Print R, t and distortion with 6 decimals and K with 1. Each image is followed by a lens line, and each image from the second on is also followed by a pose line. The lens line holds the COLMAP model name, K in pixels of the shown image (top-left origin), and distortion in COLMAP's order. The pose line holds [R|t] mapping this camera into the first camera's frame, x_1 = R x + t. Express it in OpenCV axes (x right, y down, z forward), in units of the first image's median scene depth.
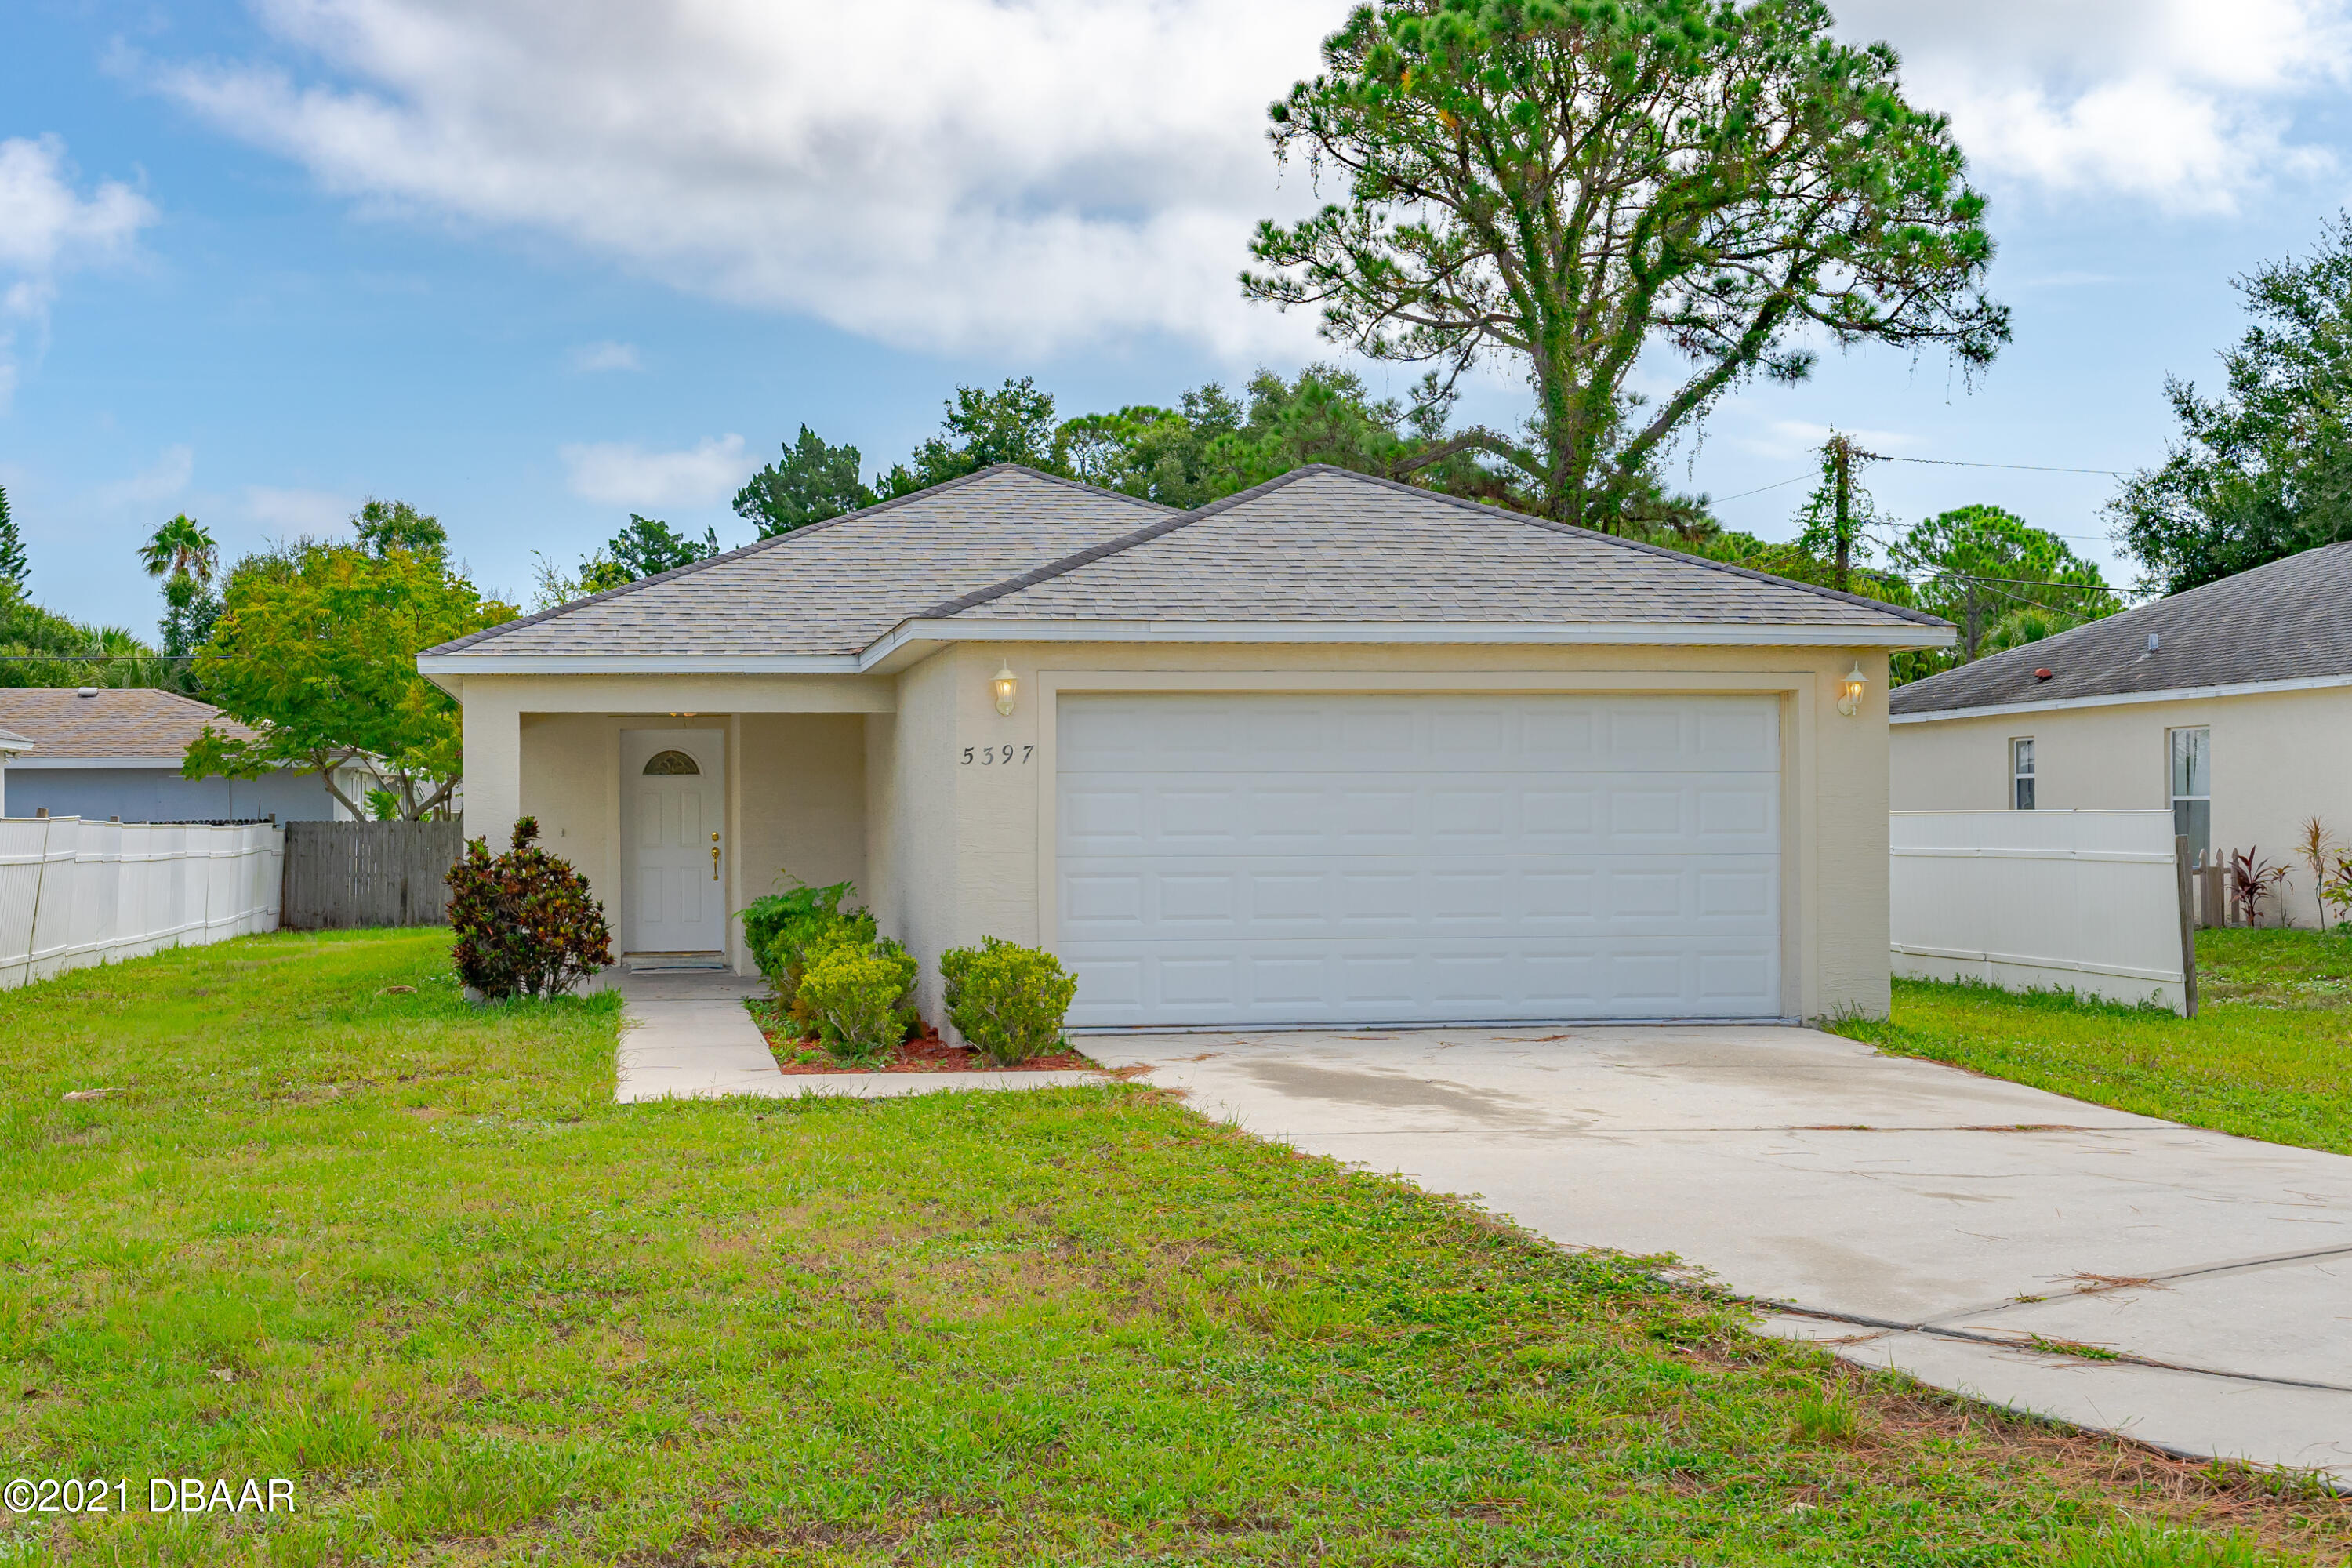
lens RADIAL K [[2867.2, 0, 1067.5], [0, 2867.2, 834.4], [0, 0, 1]] dist [0.022449, 0.000000]
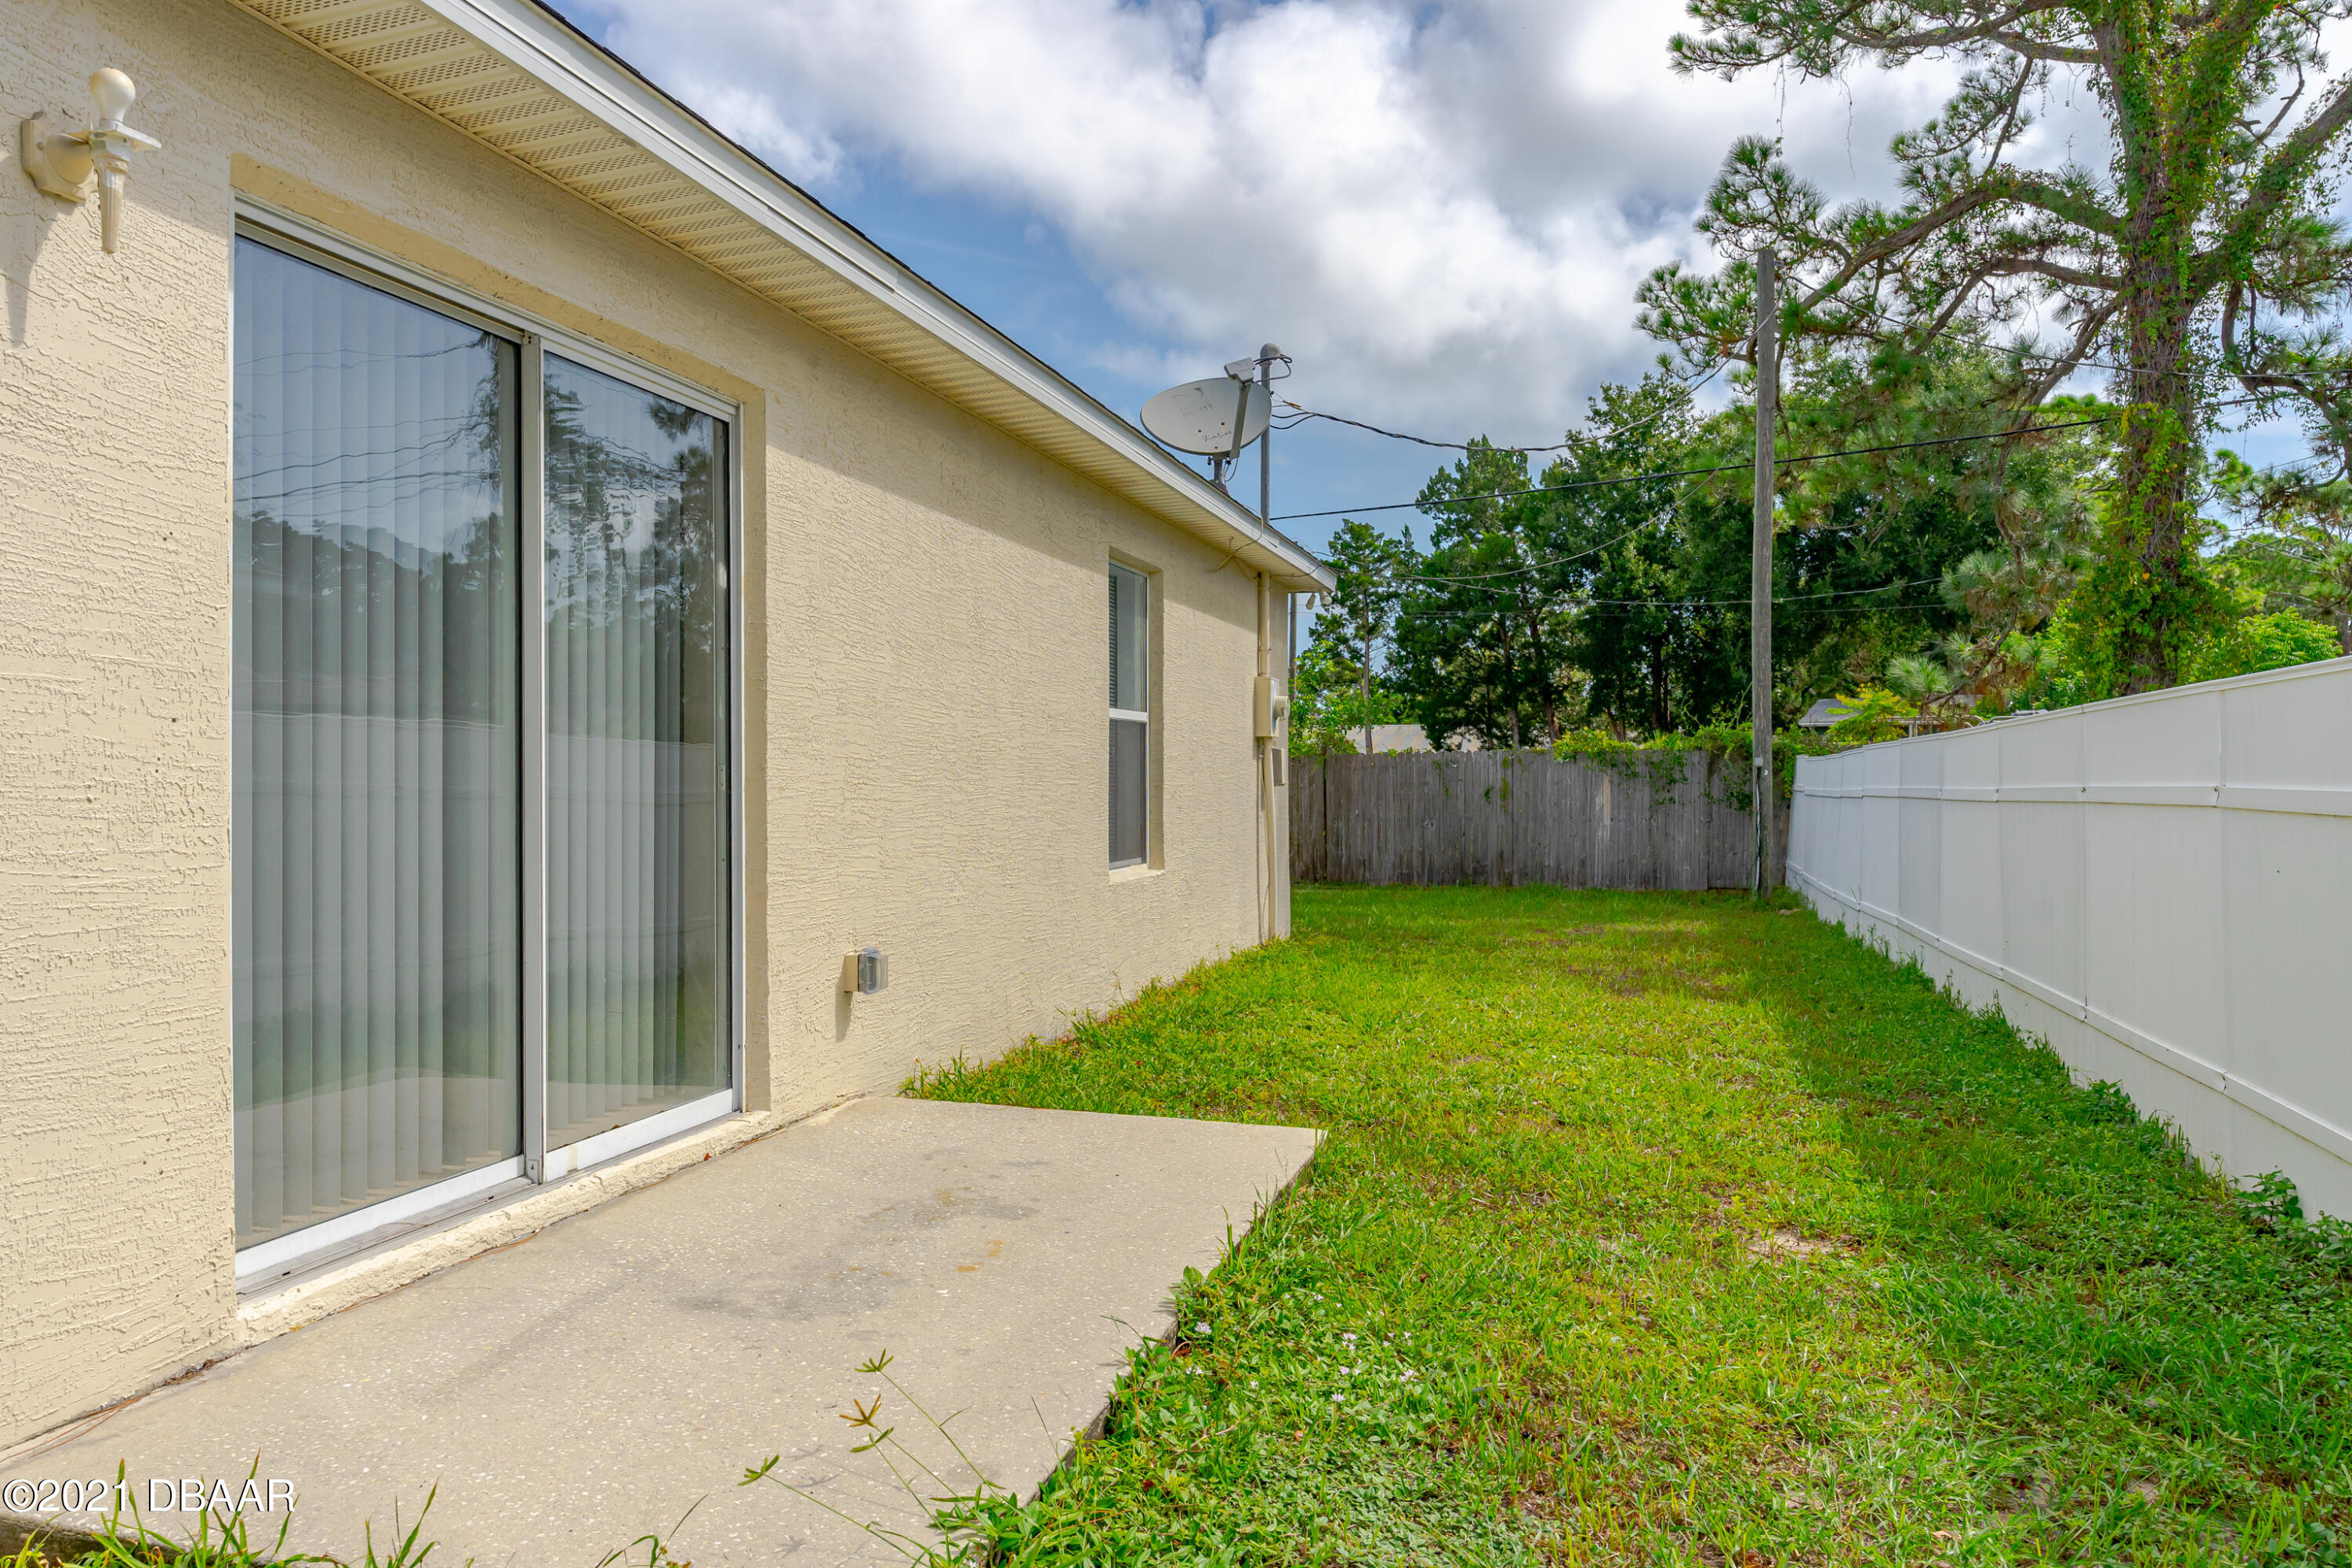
lens RADIAL K [[1600.7, 0, 1170.9], [0, 1600.7, 795.6], [0, 0, 1]] dist [-0.003319, 0.004063]
pose [[0.906229, 0.009491, -0.422680, 0.115230], [-0.005682, 0.999931, 0.010271, 0.002104], [0.422749, -0.006906, 0.906221, 0.526401]]
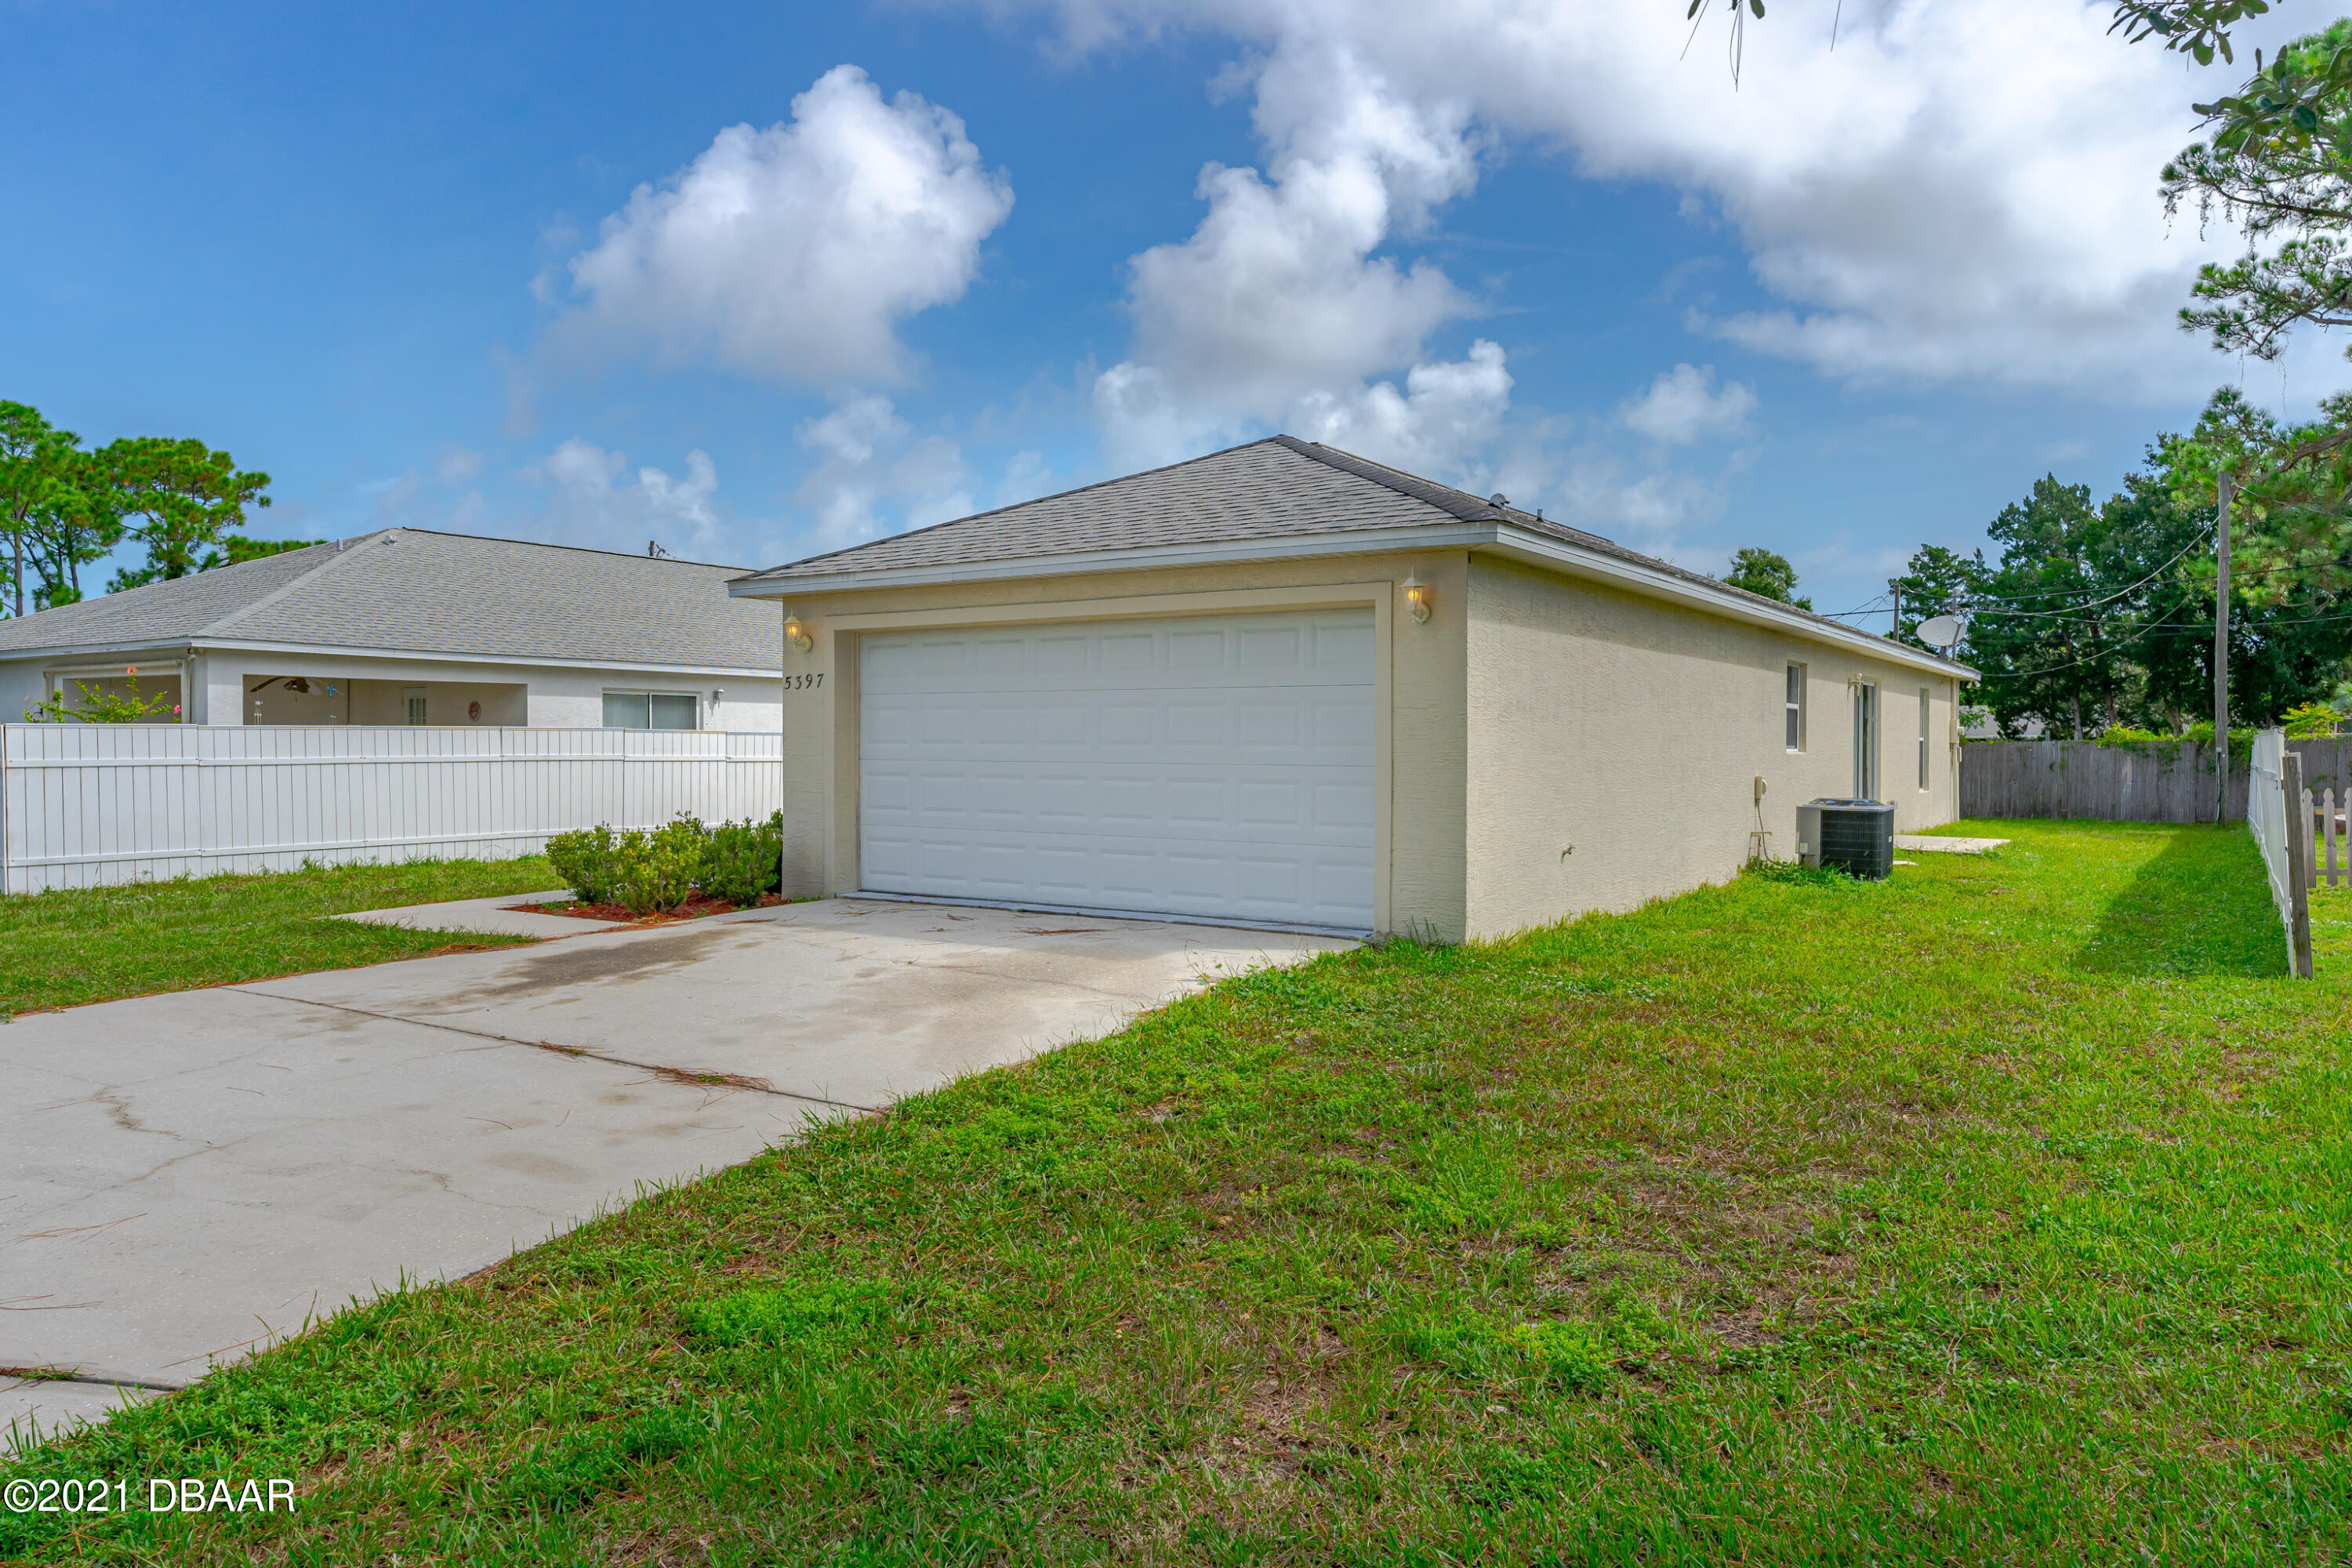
lens RADIAL K [[1535.5, 0, 1176.0], [0, 1535.5, 768.9], [0, 0, 1]] dist [-0.009341, -0.003728]
pose [[0.724804, 0.018157, -0.688716, 0.195303], [-0.009997, 0.999825, 0.015838, -0.000082], [0.688883, -0.004594, 0.724858, 0.197856]]
